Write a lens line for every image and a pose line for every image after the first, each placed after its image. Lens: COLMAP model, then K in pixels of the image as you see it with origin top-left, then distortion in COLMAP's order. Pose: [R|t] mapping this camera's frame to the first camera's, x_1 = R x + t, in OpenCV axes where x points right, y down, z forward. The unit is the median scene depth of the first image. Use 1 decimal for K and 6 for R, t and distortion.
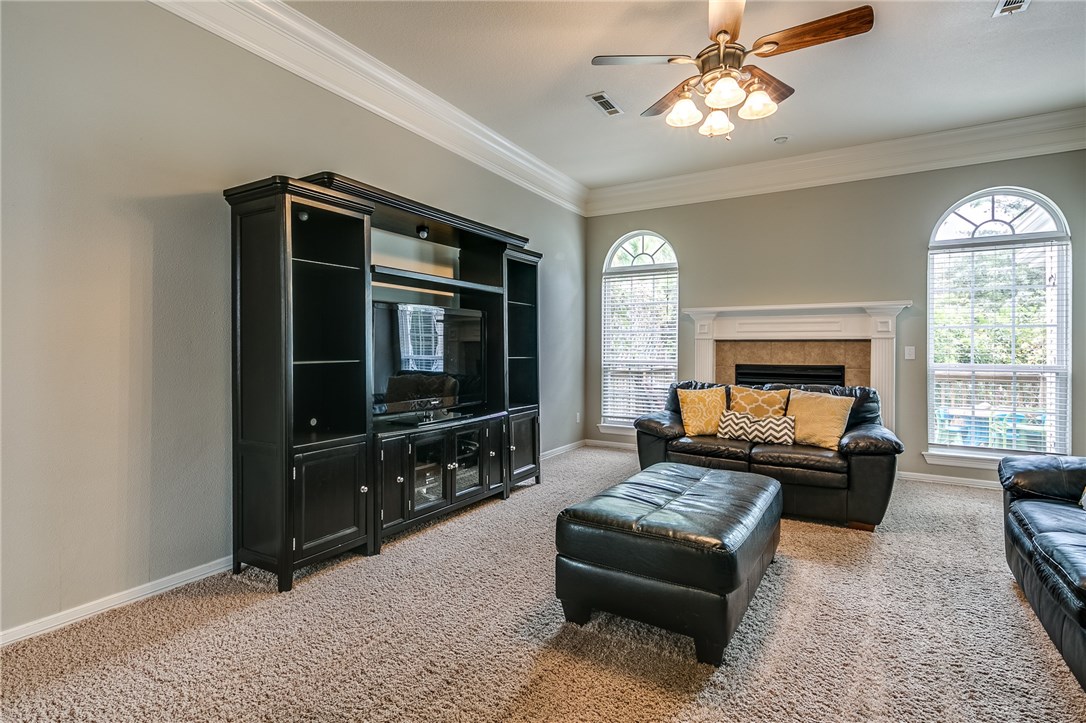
lens RADIAL K [[533.1, 0, 534.3], [0, 533.1, 353.9], [0, 0, 1]] dist [0.023169, -0.000484]
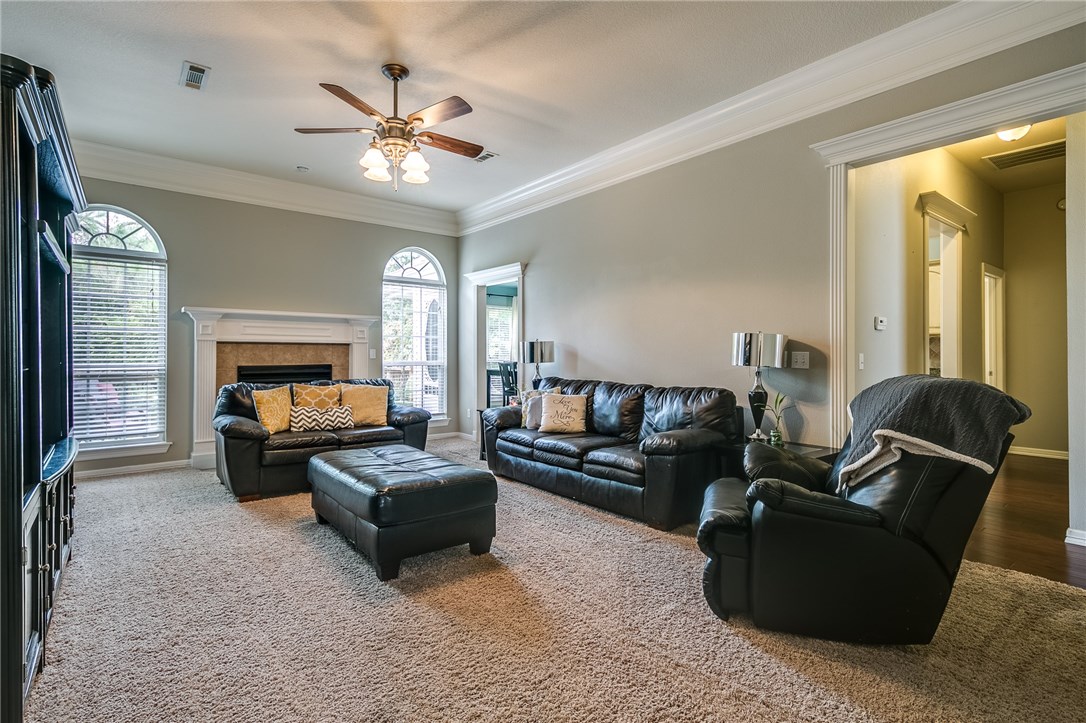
lens RADIAL K [[533.1, 0, 535.8], [0, 533.1, 355.8], [0, 0, 1]] dist [0.023169, -0.000484]
pose [[0.351489, -0.007754, 0.936160, -0.495466], [0.008679, 0.999950, 0.005023, -0.000203], [-0.936152, 0.006359, 0.351538, 0.146675]]
